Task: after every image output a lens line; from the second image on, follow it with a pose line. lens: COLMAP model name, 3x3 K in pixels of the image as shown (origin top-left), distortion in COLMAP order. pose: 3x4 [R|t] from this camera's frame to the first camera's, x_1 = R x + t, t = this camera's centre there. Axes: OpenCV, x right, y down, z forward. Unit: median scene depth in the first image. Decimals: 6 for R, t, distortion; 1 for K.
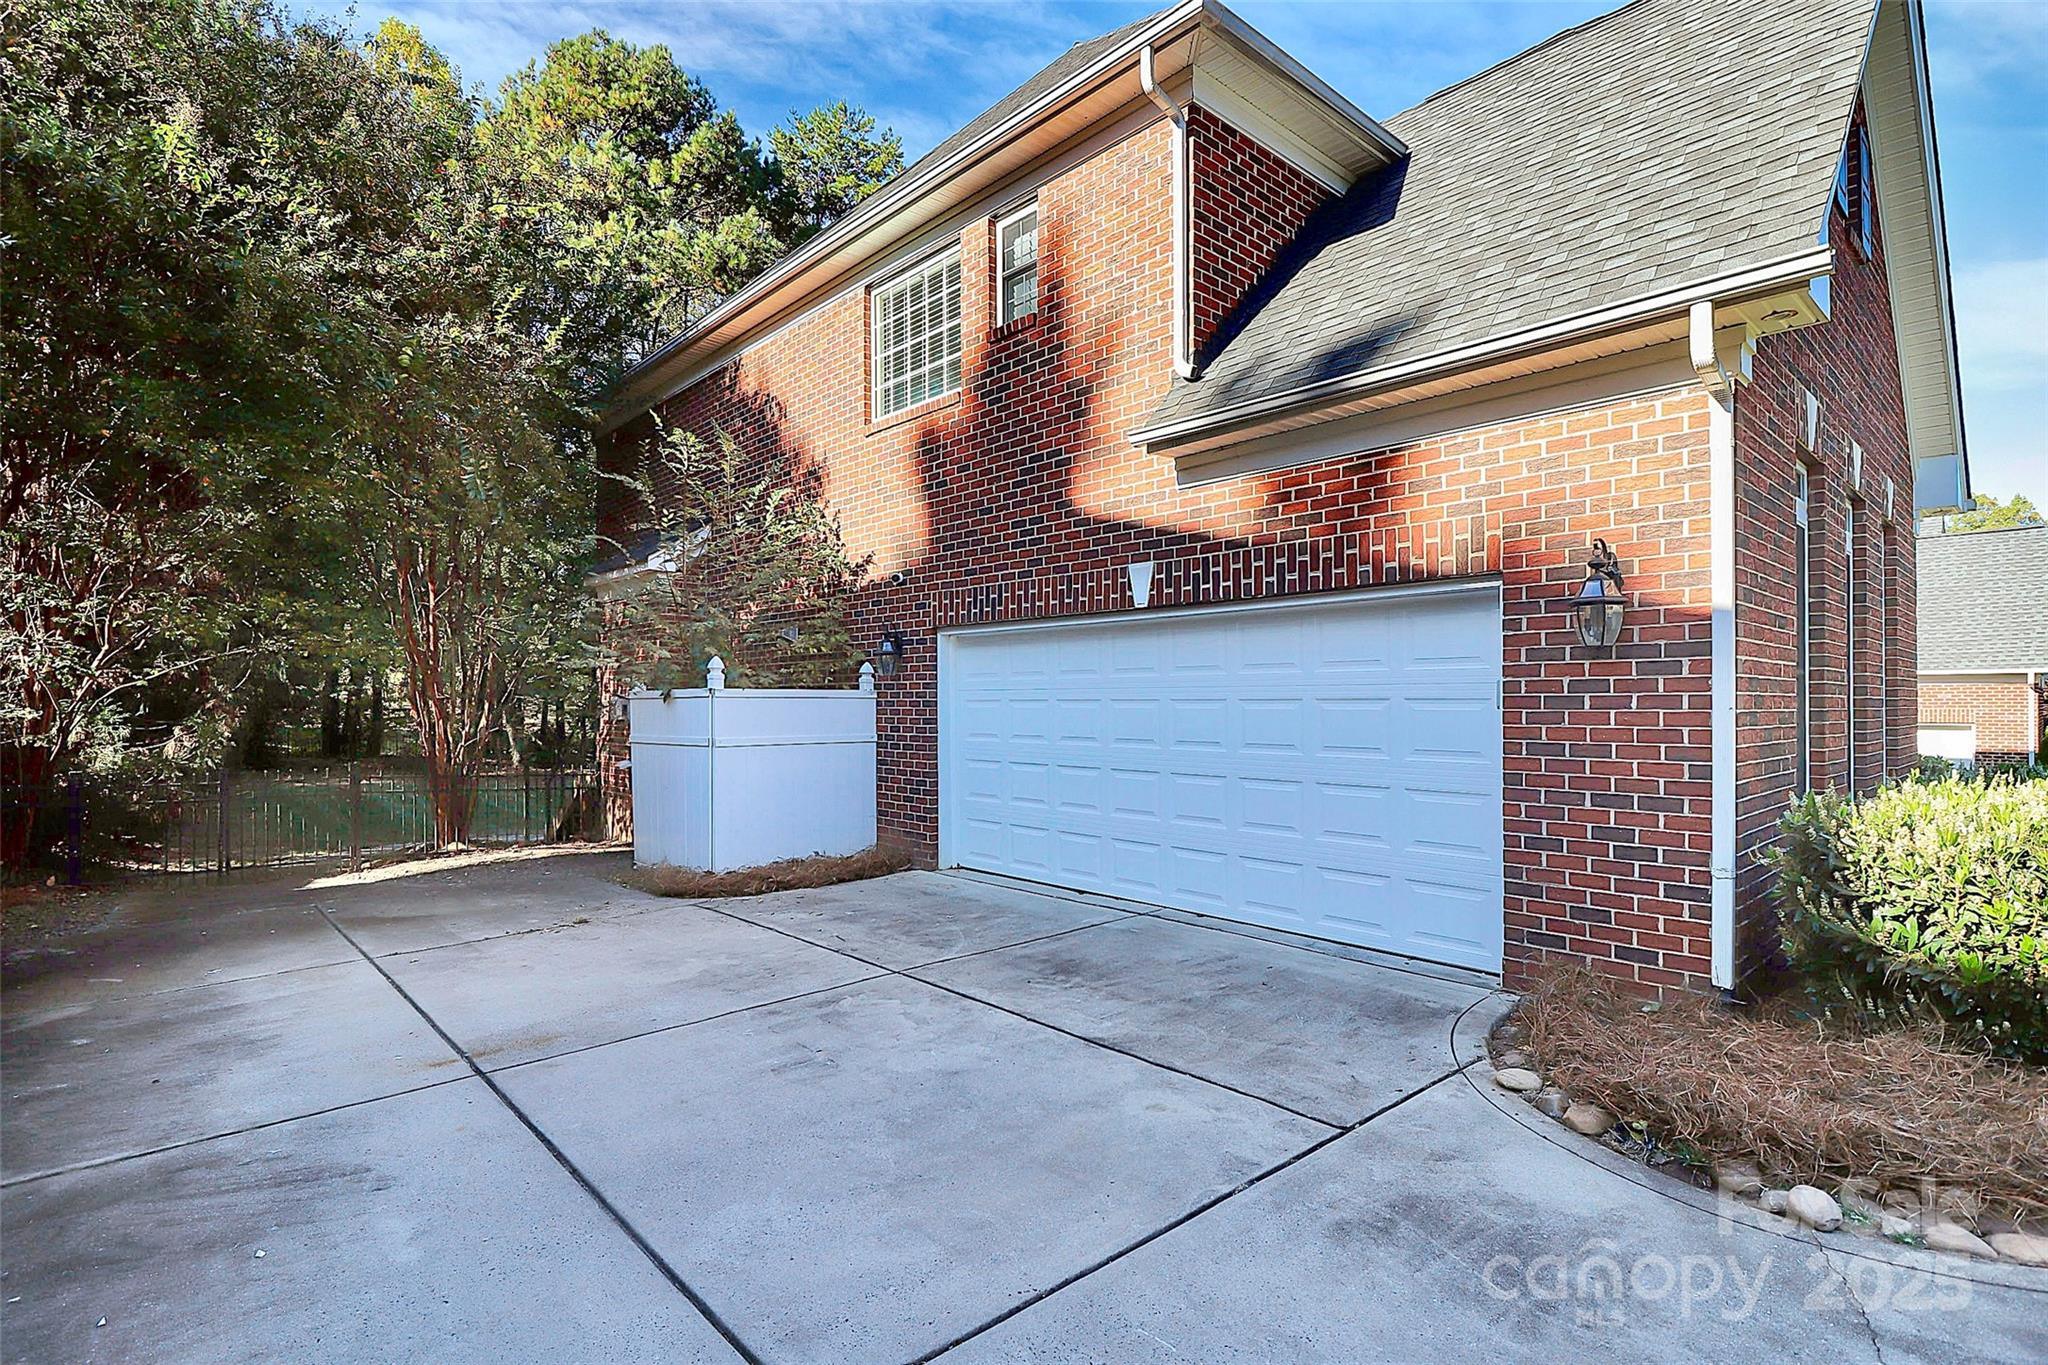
lens RADIAL K [[986.1, 0, 1024.0], [0, 986.1, 682.5], [0, 0, 1]] dist [0.002186, -0.014005]
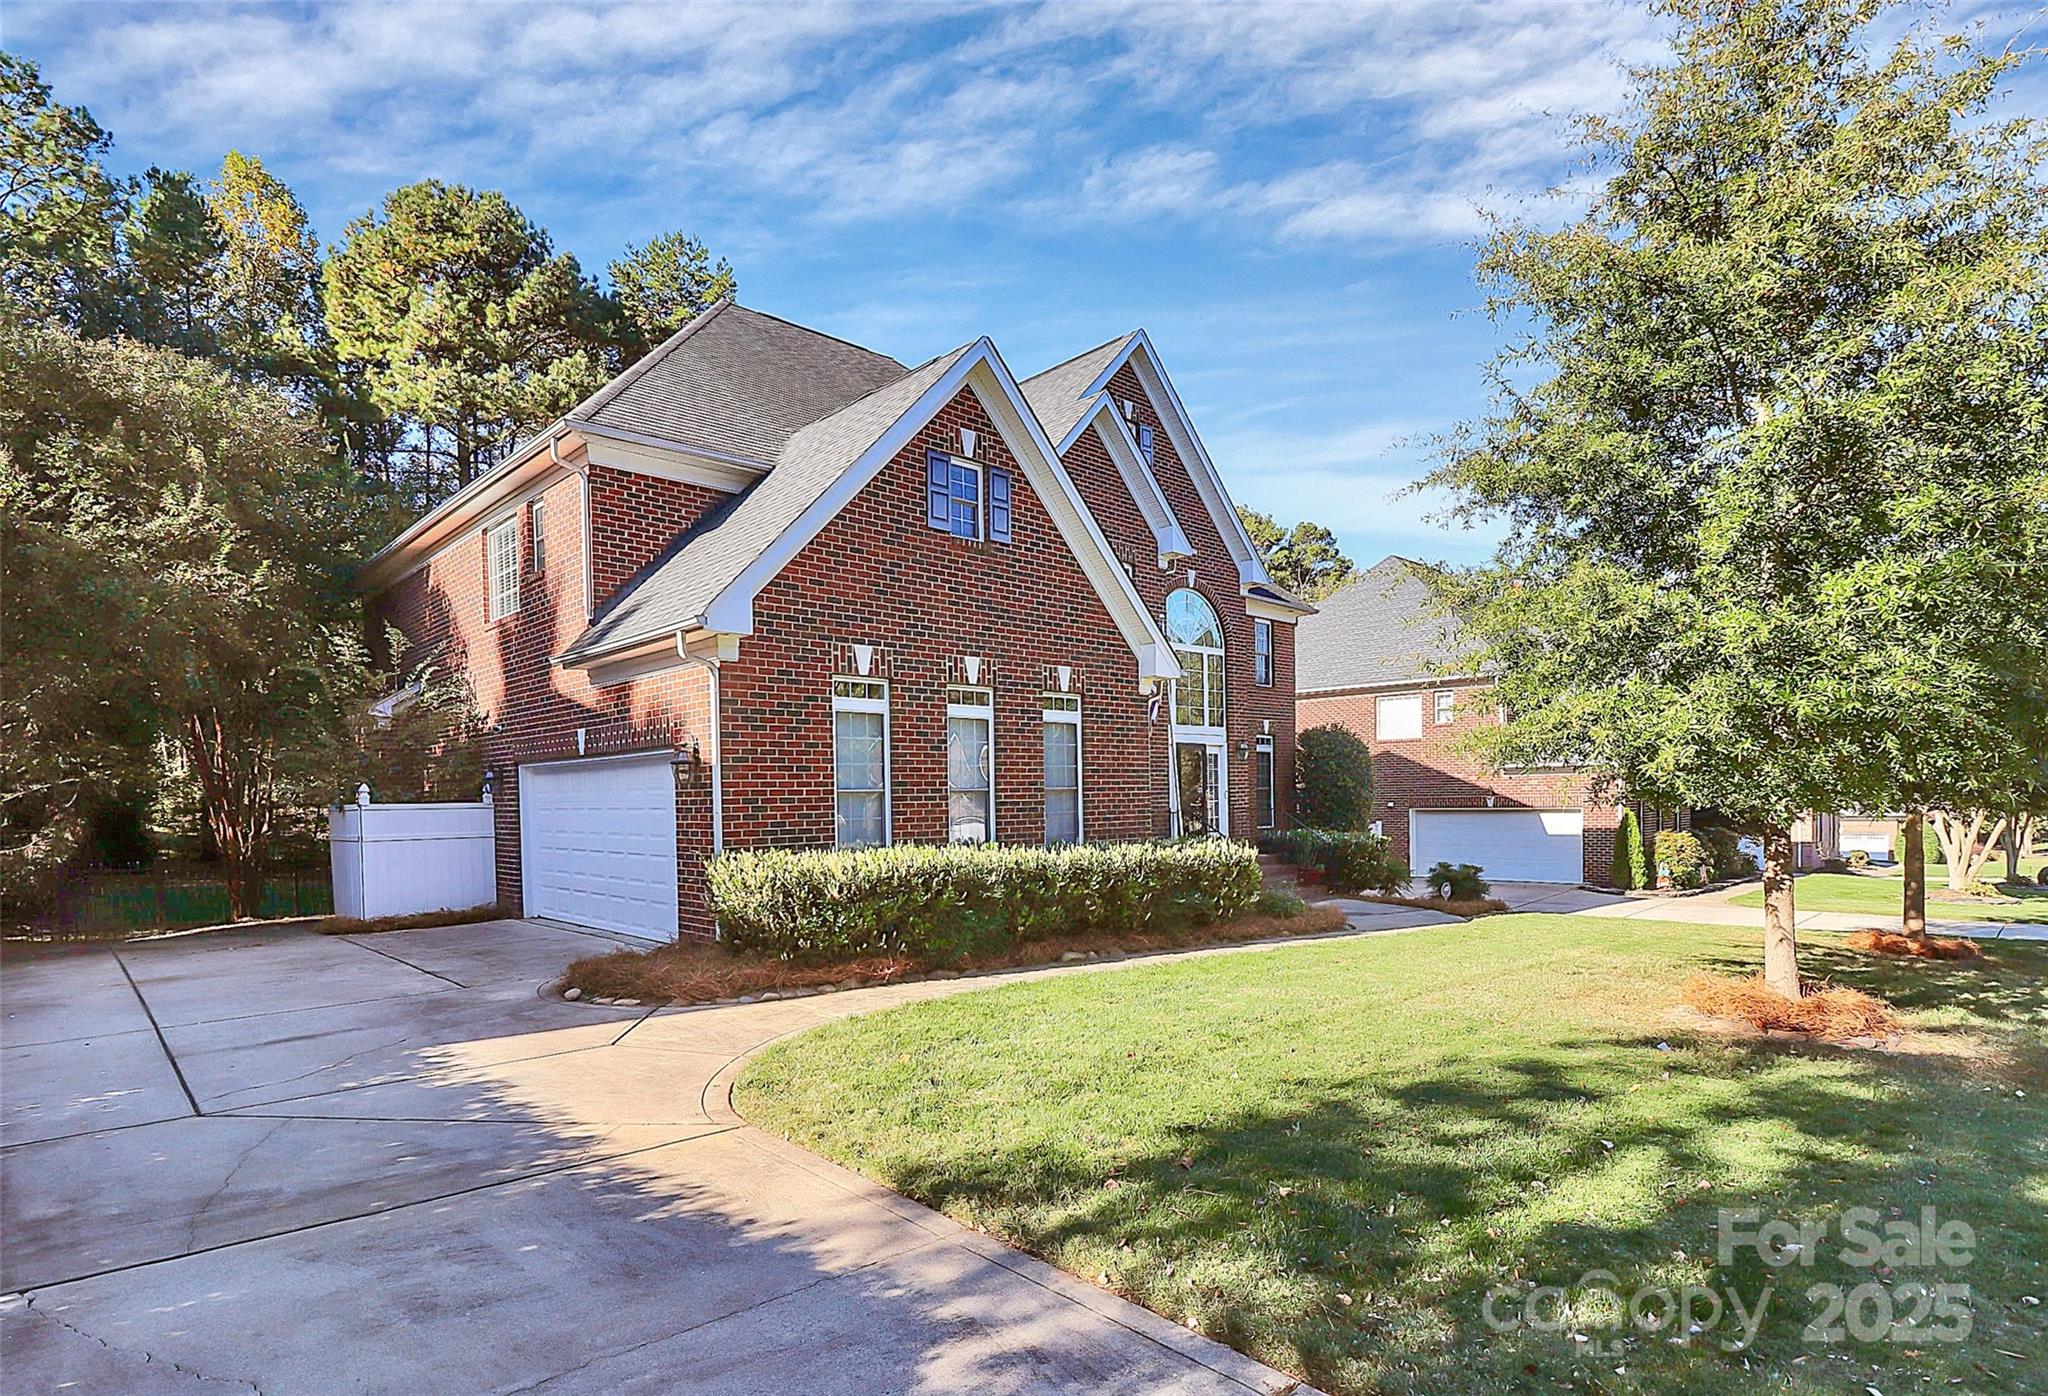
lens RADIAL K [[1025.8, 0, 1025.9], [0, 1025.8, 808.1], [0, 0, 1]] dist [0.000510, -0.011146]
pose [[0.999264, -0.016342, 0.034706, 0.459336], [0.015151, 0.999296, 0.034320, -0.018693], [-0.035243, -0.033769, 0.998808, -0.448984]]
